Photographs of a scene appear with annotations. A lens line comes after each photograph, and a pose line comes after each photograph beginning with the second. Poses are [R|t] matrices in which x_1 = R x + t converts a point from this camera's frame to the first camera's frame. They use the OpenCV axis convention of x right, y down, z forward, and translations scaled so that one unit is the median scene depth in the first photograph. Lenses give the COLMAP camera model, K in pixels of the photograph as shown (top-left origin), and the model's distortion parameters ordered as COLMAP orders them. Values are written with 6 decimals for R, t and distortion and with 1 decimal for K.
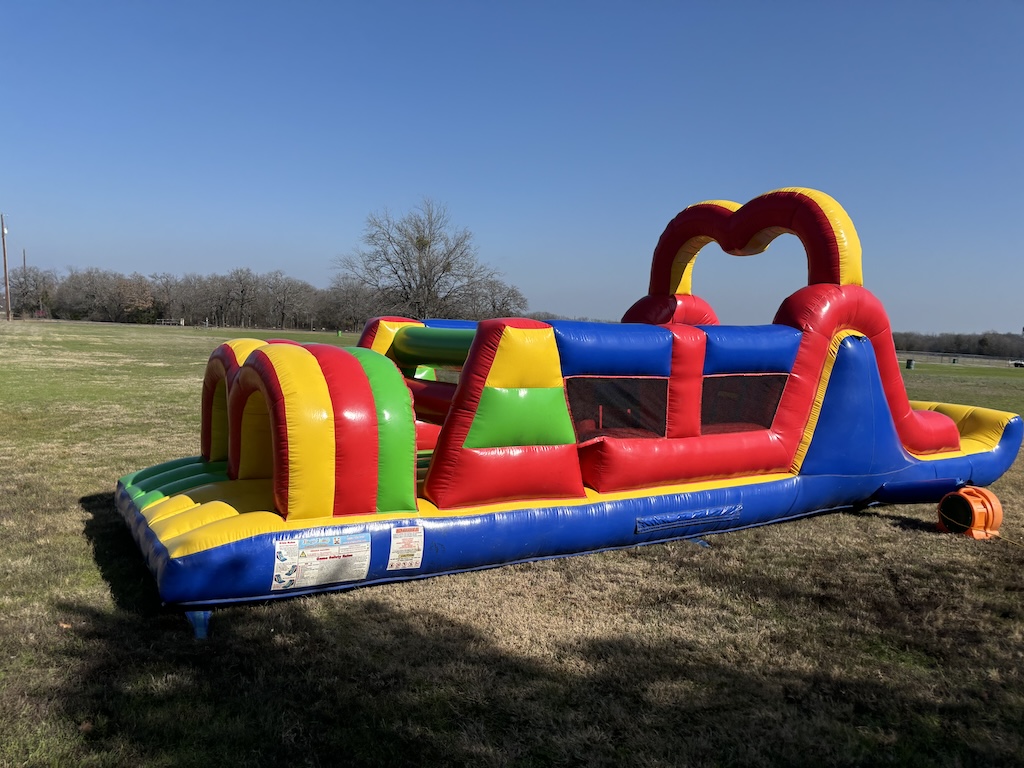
lens RADIAL K [[783.2, 0, 512.0], [0, 783.2, 384.0], [0, 0, 1]] dist [0.015349, 0.001577]
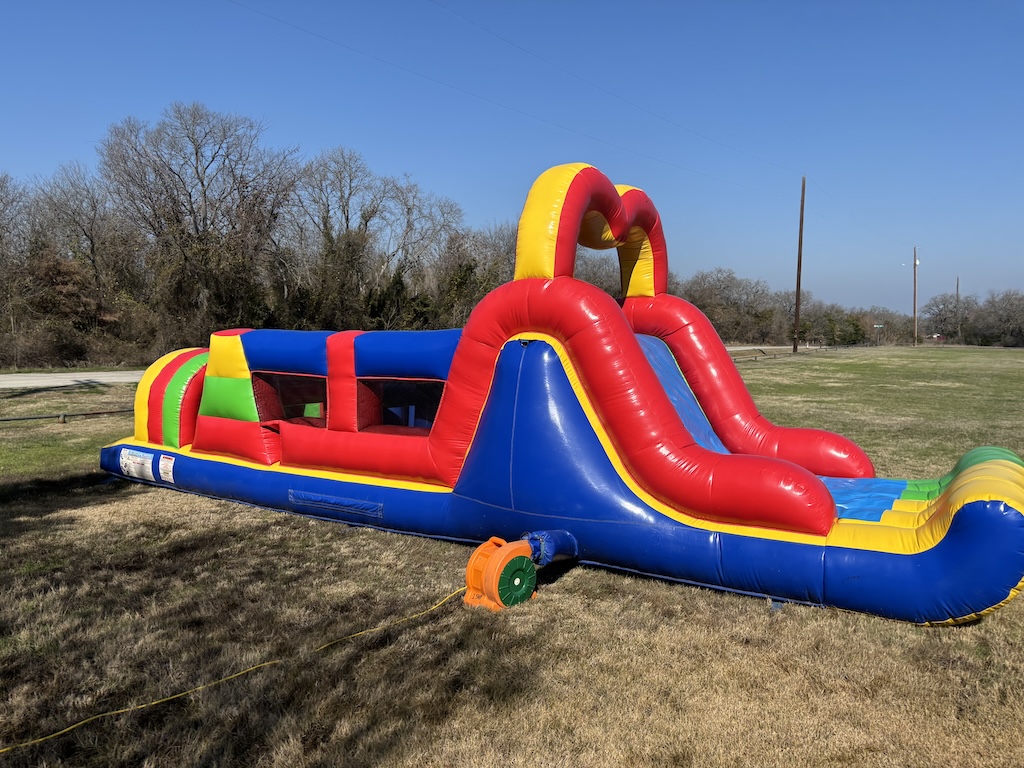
lens RADIAL K [[783.2, 0, 512.0], [0, 783.2, 384.0], [0, 0, 1]] dist [0.015349, 0.001577]
pose [[0.428169, 0.029201, -0.903227, 1.217821], [-0.058579, 0.998273, 0.004505, -0.017727], [0.901798, 0.050982, 0.429140, 0.662315]]
